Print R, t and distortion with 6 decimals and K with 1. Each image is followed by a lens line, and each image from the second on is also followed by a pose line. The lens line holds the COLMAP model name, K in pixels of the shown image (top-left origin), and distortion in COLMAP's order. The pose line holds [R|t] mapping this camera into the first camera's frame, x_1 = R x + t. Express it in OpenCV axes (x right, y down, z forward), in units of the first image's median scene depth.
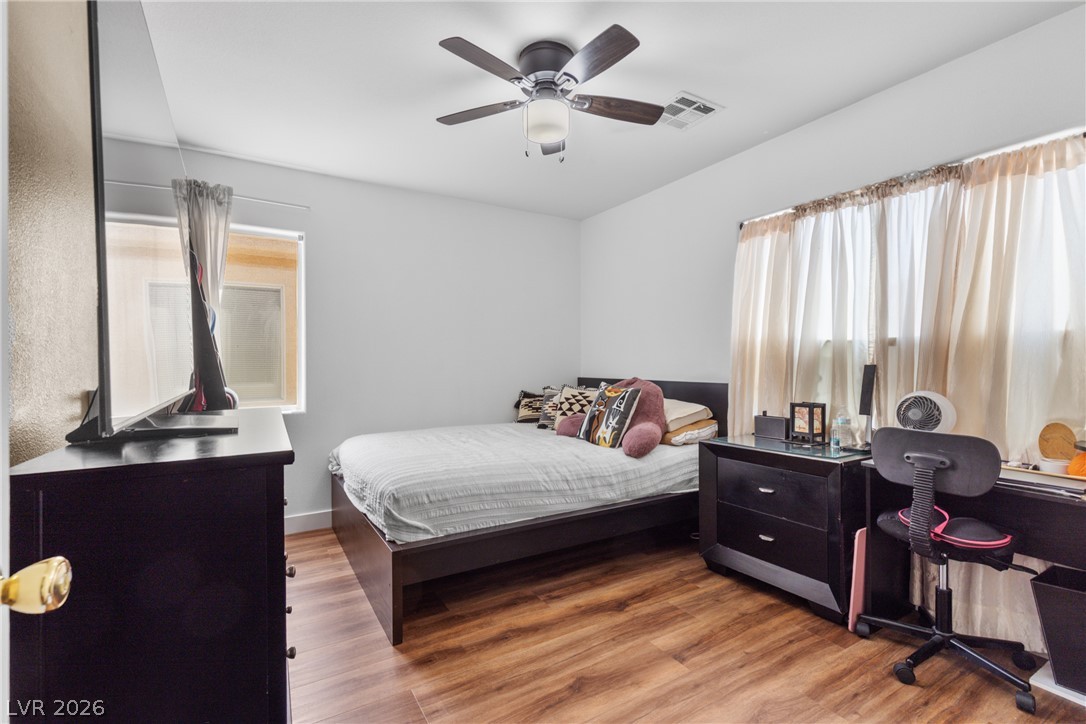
lens RADIAL K [[490.6, 0, 542.9], [0, 490.6, 365.7], [0, 0, 1]] dist [0.015610, -0.000190]
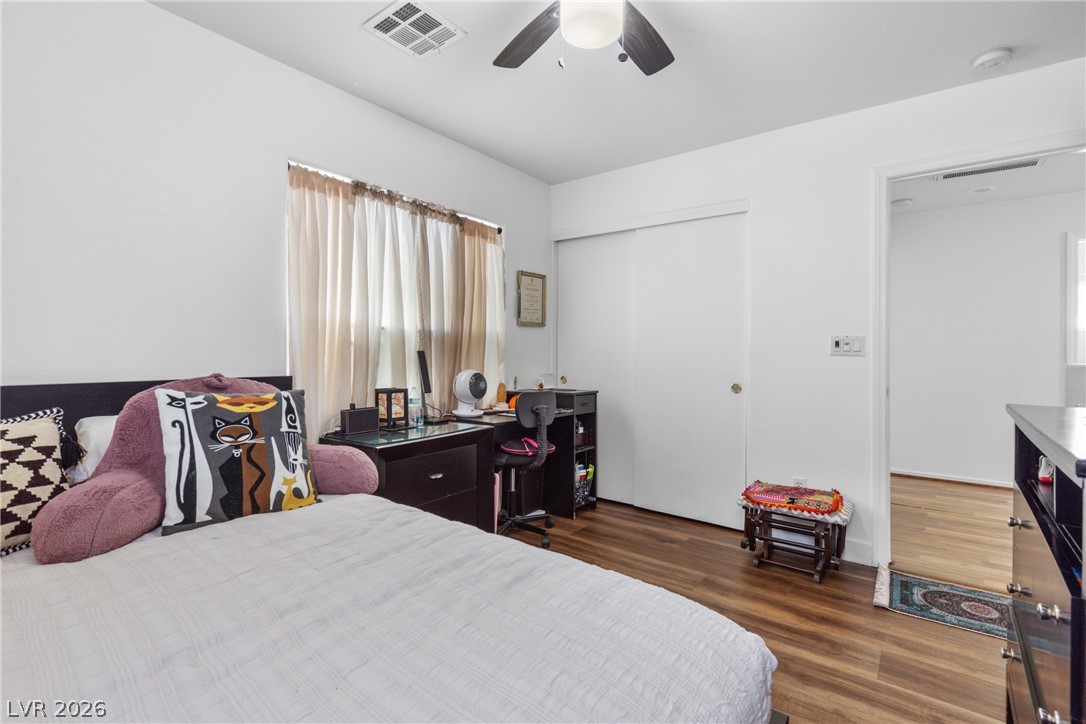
lens RADIAL K [[490.6, 0, 543.2], [0, 490.6, 354.5], [0, 0, 1]] dist [0.015610, -0.000190]
pose [[-0.361278, -0.001029, 0.932458, -0.514539], [0.003165, 0.999992, 0.002329, 0.004804], [-0.932453, 0.003793, -0.361272, 1.078399]]
